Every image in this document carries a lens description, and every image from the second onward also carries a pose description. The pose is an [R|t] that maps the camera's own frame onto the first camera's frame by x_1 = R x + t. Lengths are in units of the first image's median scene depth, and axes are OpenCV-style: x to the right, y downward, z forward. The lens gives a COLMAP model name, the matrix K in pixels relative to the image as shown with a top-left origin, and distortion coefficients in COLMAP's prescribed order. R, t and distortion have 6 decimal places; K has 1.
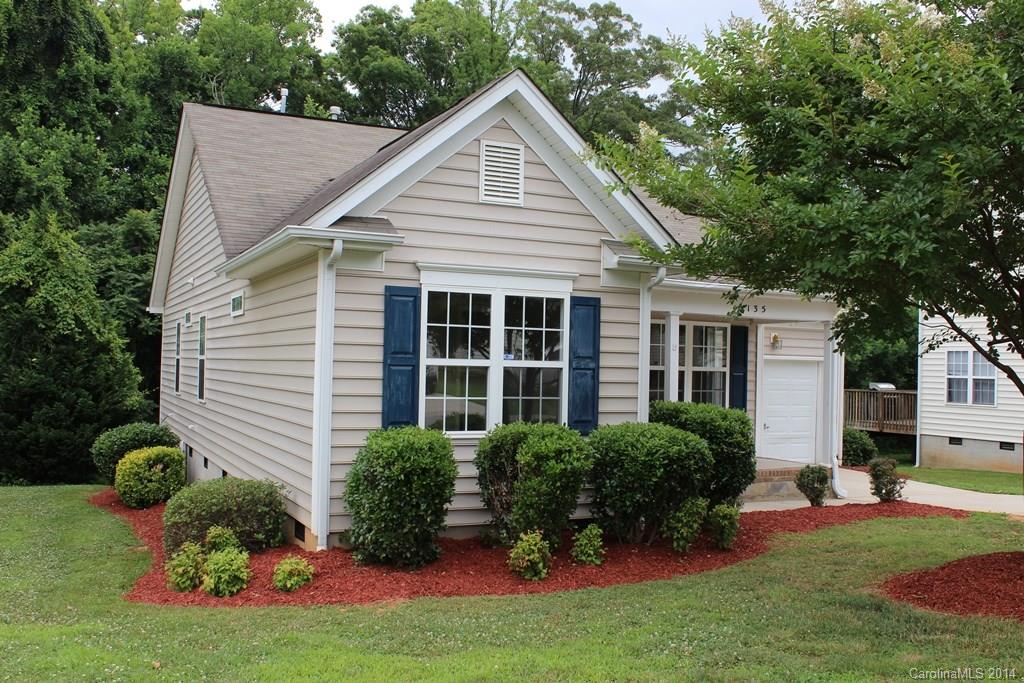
lens RADIAL K [[961.8, 0, 512.0], [0, 961.8, 341.5], [0, 0, 1]] dist [-0.129631, 0.002363]
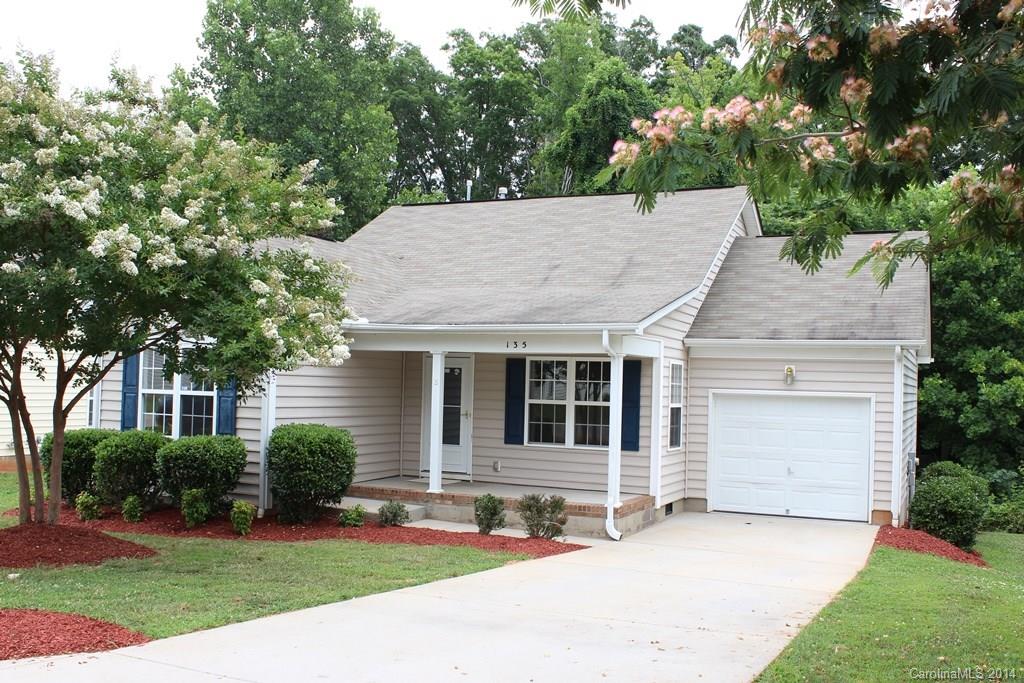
lens RADIAL K [[961.8, 0, 512.0], [0, 961.8, 341.5], [0, 0, 1]] dist [-0.129631, 0.002363]
pose [[0.630886, -0.041778, -0.774750, 0.937849], [0.007342, 0.998826, -0.047882, 0.011205], [0.775841, 0.024520, 0.630452, 0.289426]]
